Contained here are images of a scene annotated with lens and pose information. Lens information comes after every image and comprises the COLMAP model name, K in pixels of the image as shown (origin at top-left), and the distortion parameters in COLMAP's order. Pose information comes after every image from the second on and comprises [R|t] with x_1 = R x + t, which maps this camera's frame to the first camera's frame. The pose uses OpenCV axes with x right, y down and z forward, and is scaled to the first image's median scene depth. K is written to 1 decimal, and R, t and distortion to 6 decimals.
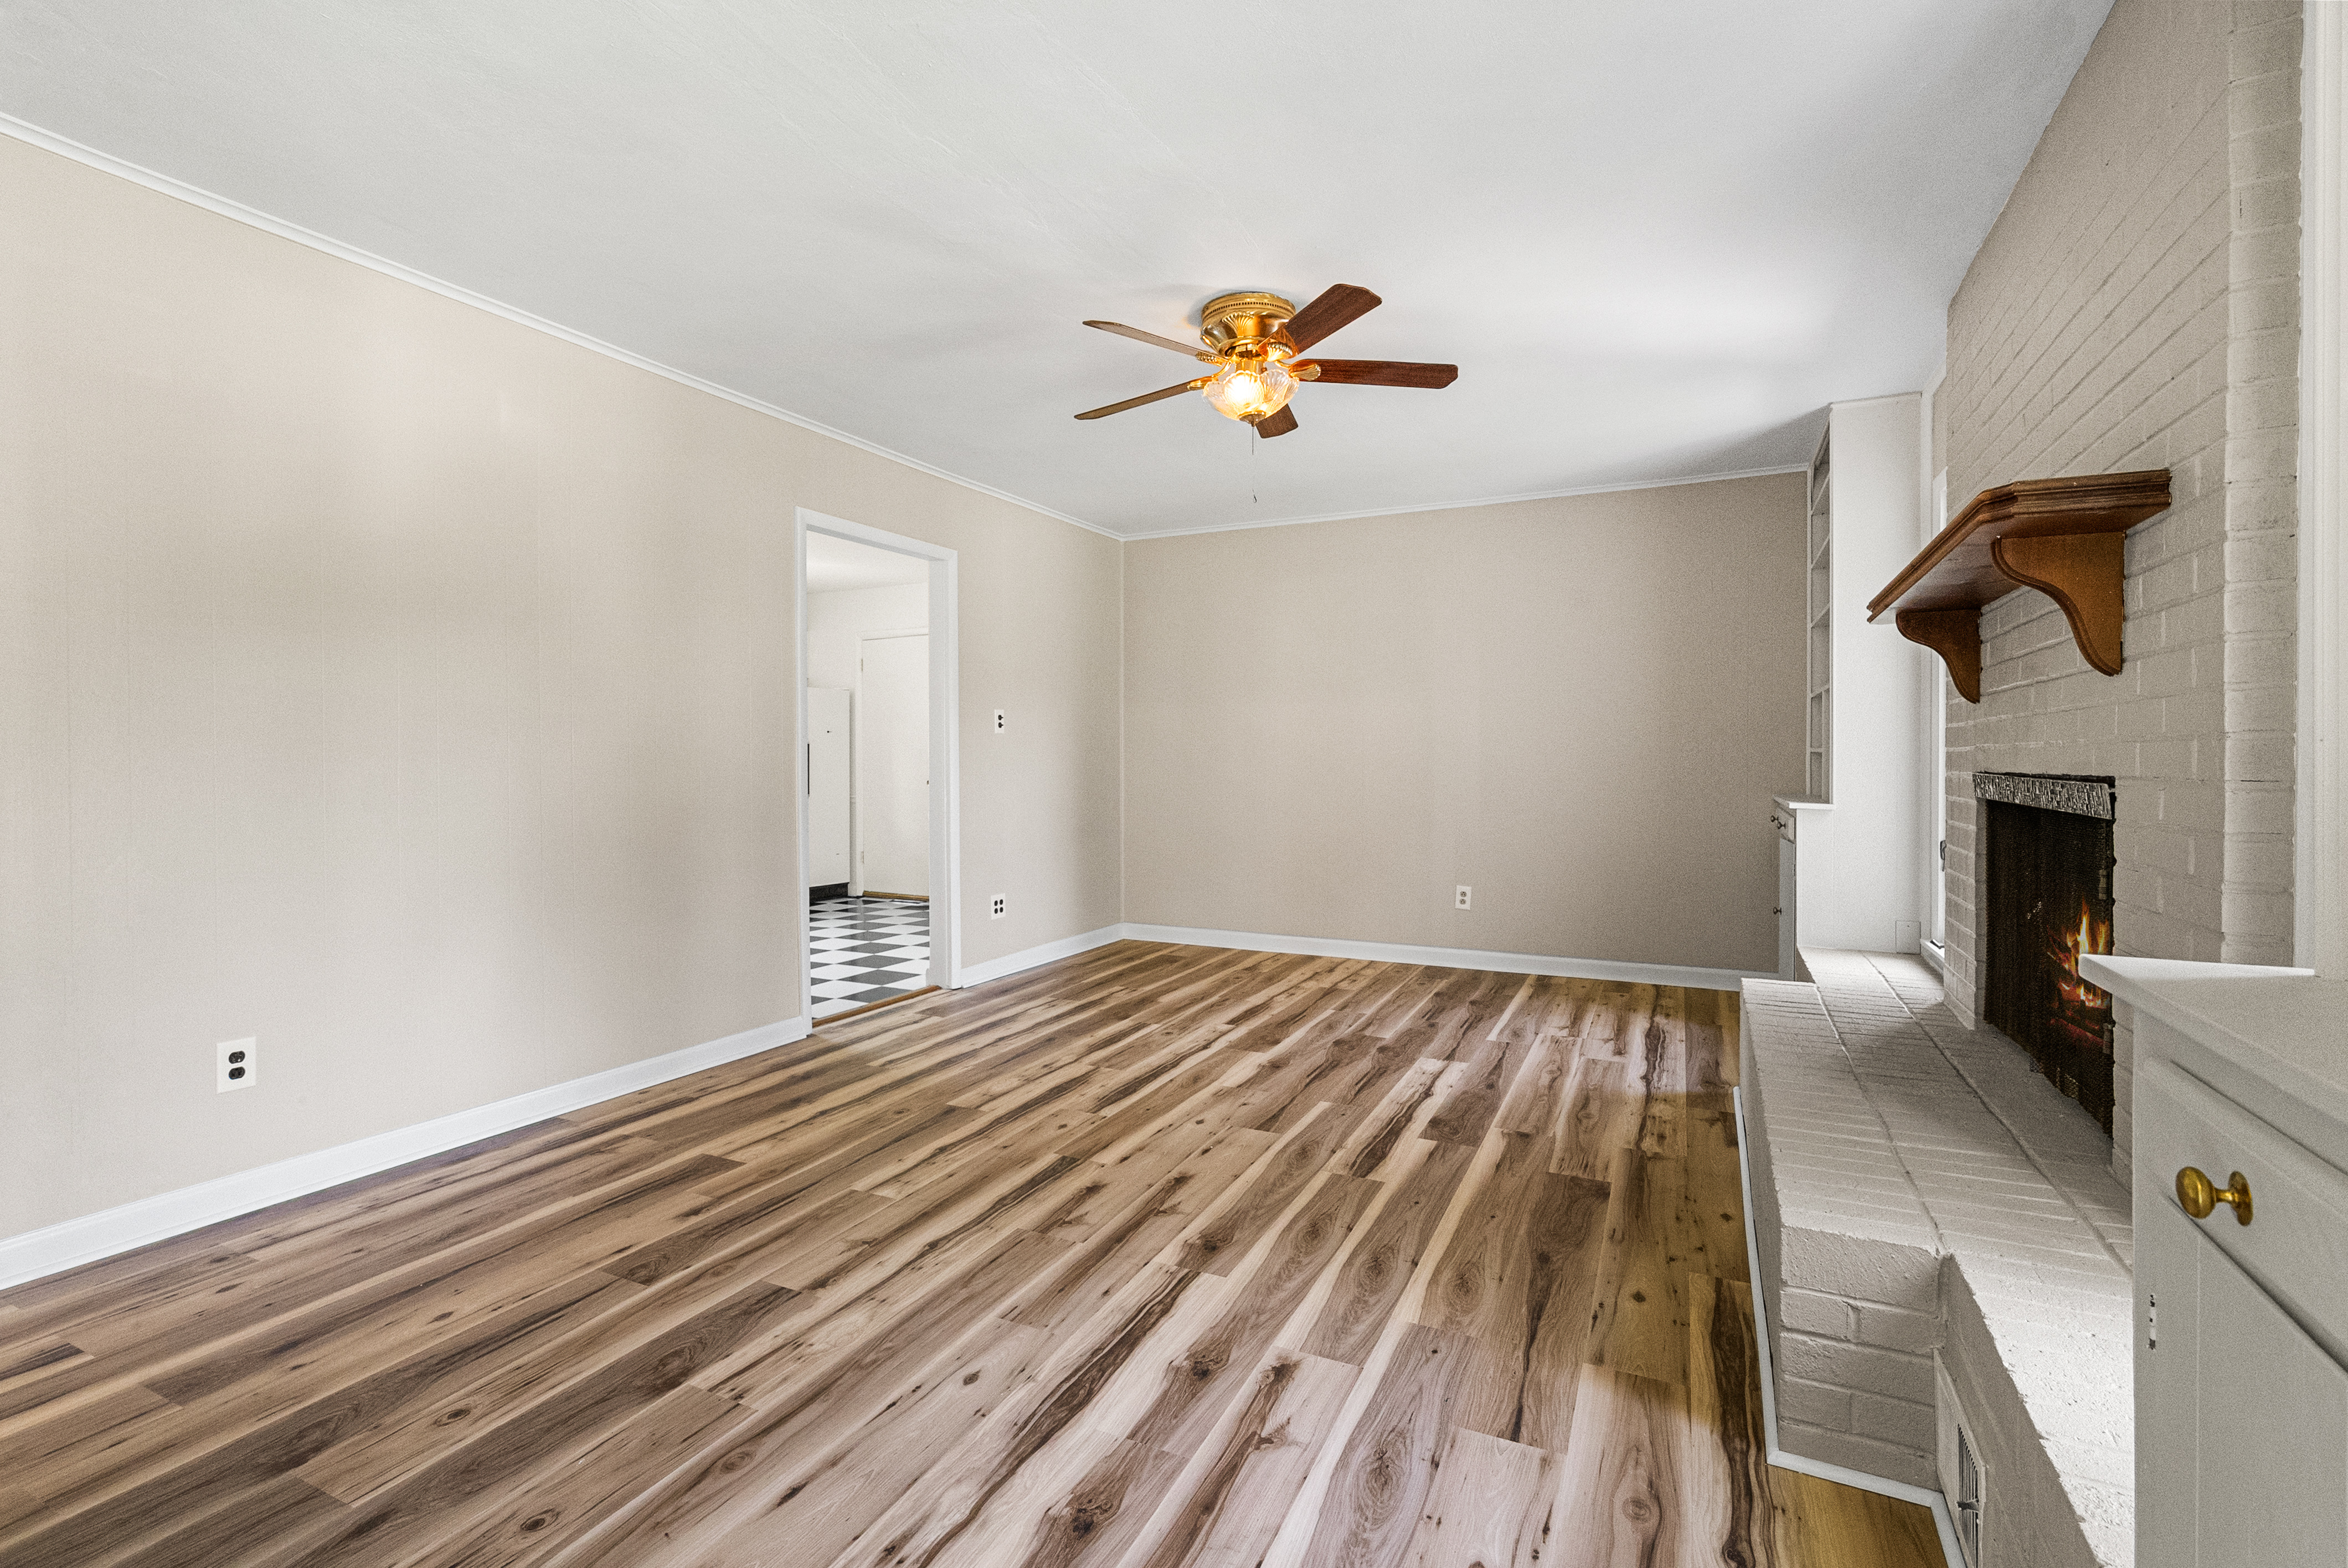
lens RADIAL K [[1056.7, 0, 1168.5], [0, 1056.7, 773.1], [0, 0, 1]] dist [-0.011640, 0.004040]
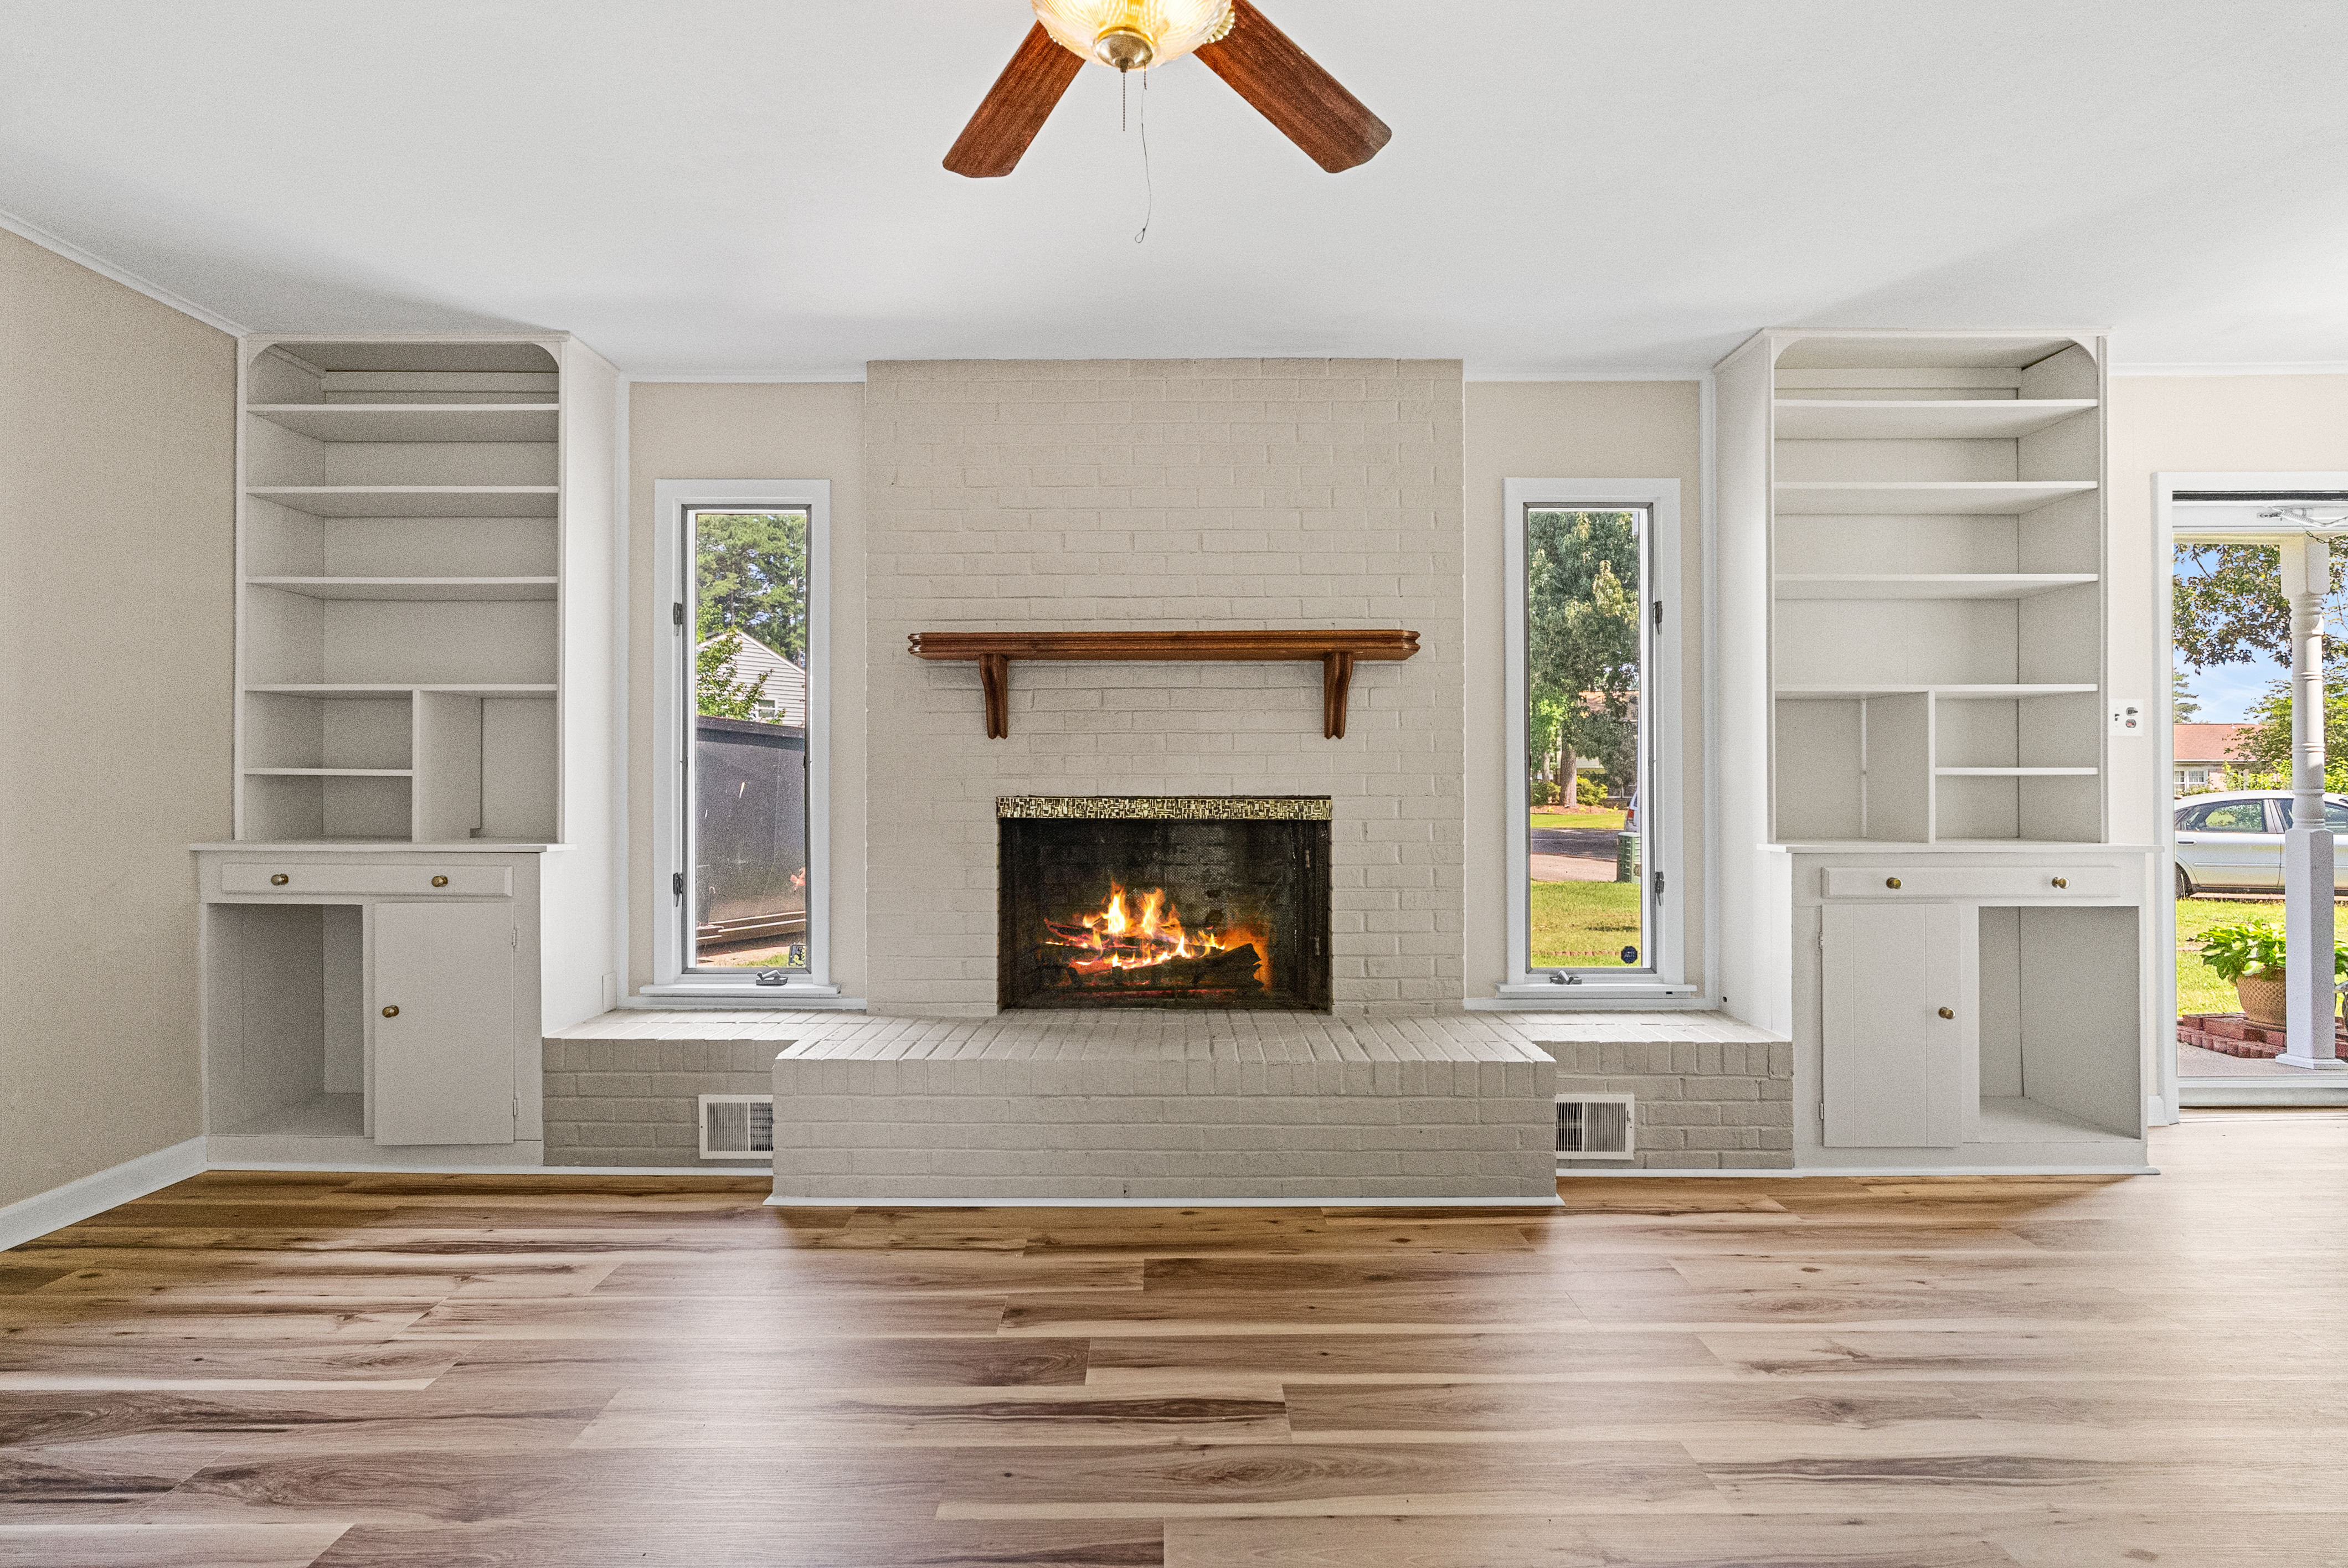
lens RADIAL K [[1057.2, 0, 1174.0], [0, 1057.2, 784.0], [0, 0, 1]] dist [-0.018207, 0.010516]
pose [[-0.443601, 0.003650, 0.896217, -0.359426], [0.012733, 0.999916, 0.002230, -0.014290], [-0.896134, 0.012401, -0.443610, 1.249994]]
